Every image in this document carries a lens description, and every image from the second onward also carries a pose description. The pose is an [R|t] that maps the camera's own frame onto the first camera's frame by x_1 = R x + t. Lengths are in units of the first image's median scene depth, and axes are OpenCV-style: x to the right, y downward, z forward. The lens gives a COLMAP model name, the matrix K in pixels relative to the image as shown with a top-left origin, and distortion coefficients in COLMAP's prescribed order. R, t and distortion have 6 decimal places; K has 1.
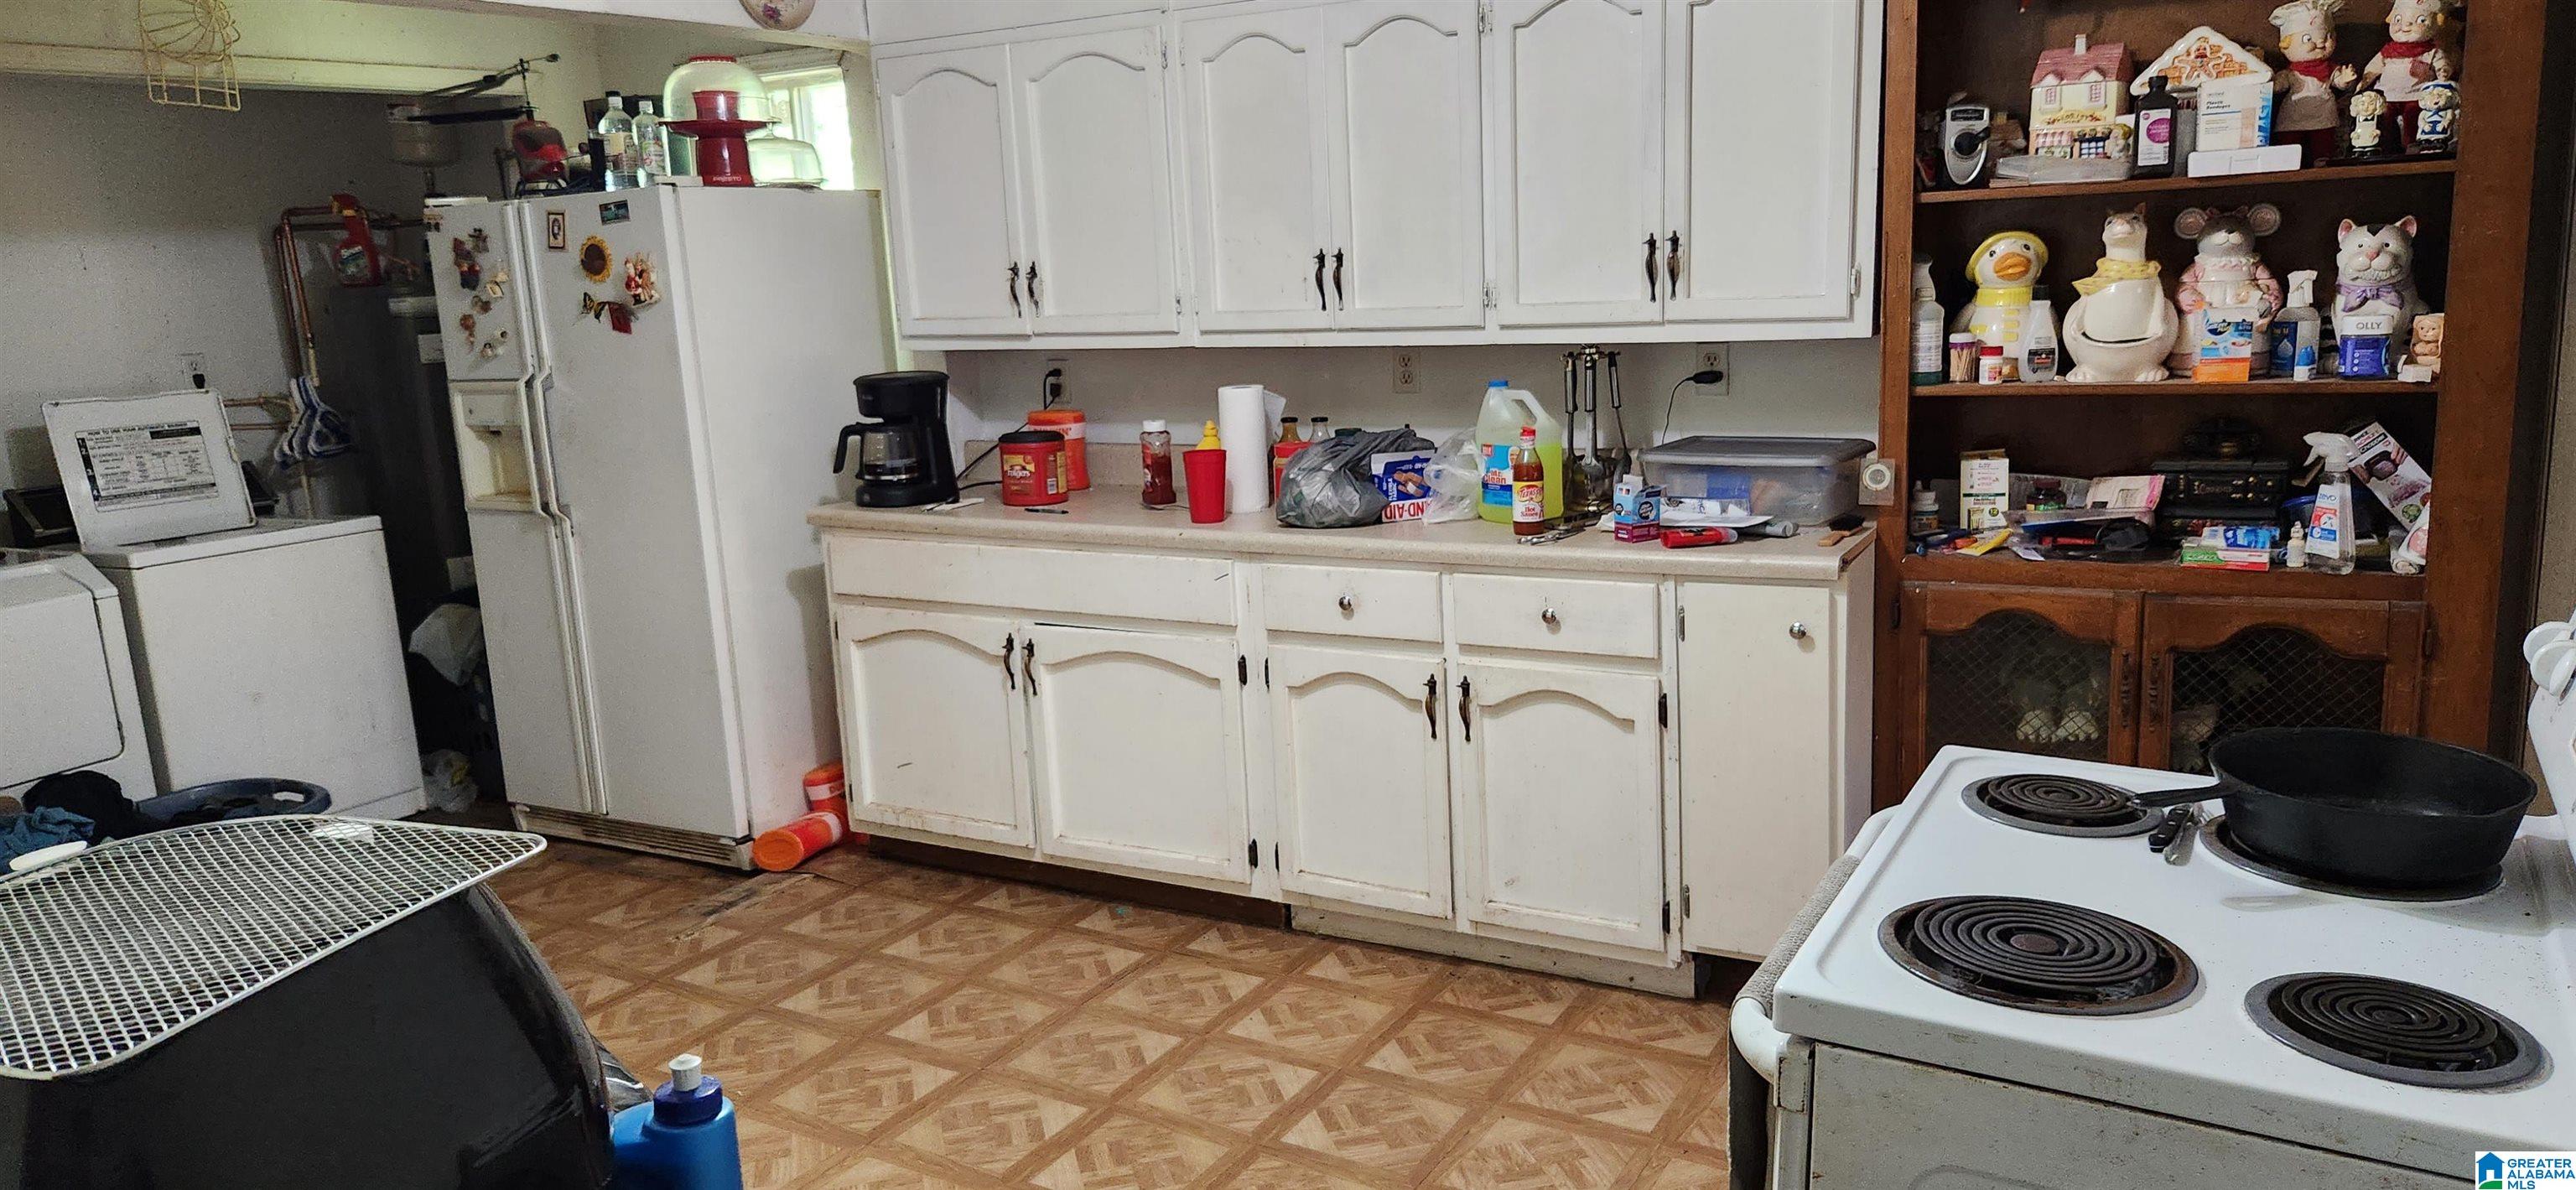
lens RADIAL K [[1720.9, 0, 1287.1], [0, 1720.9, 594.8], [0, 0, 1]] dist [0.006438, 0.002459]
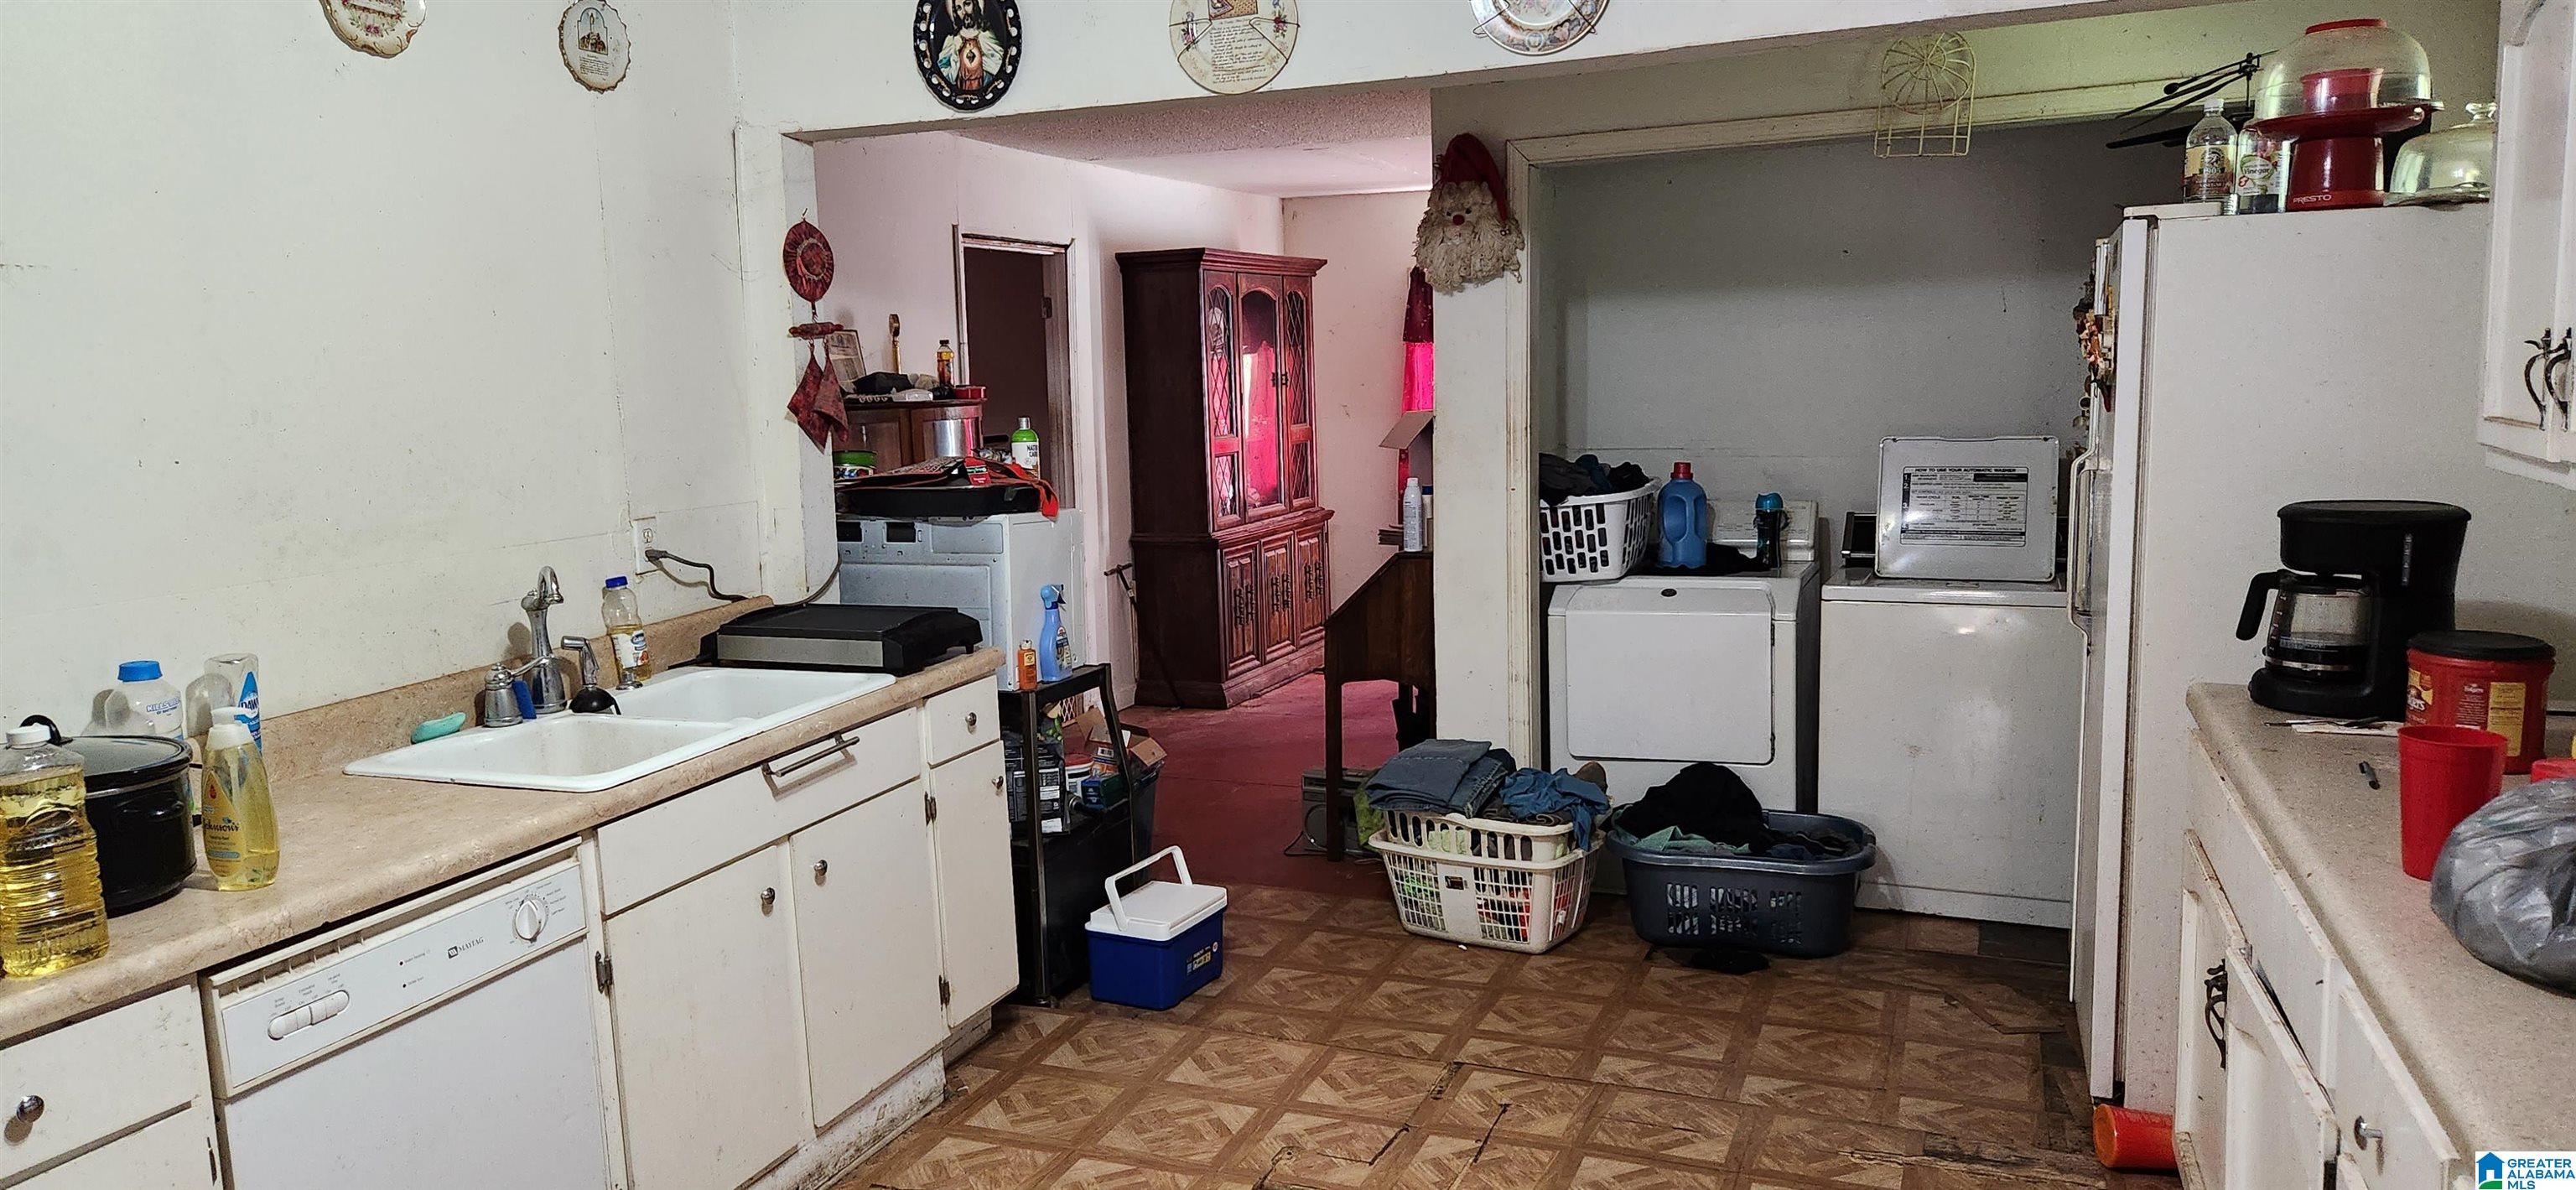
lens RADIAL K [[1720.9, 0, 1281.7], [0, 1720.9, 596.0], [0, 0, 1]] dist [0.006438, 0.002459]
pose [[0.155396, 0.171993, -0.972764, 0.317095], [-0.174195, 0.974067, 0.144396, -0.116093], [0.972373, 0.147012, 0.181326, 0.503043]]
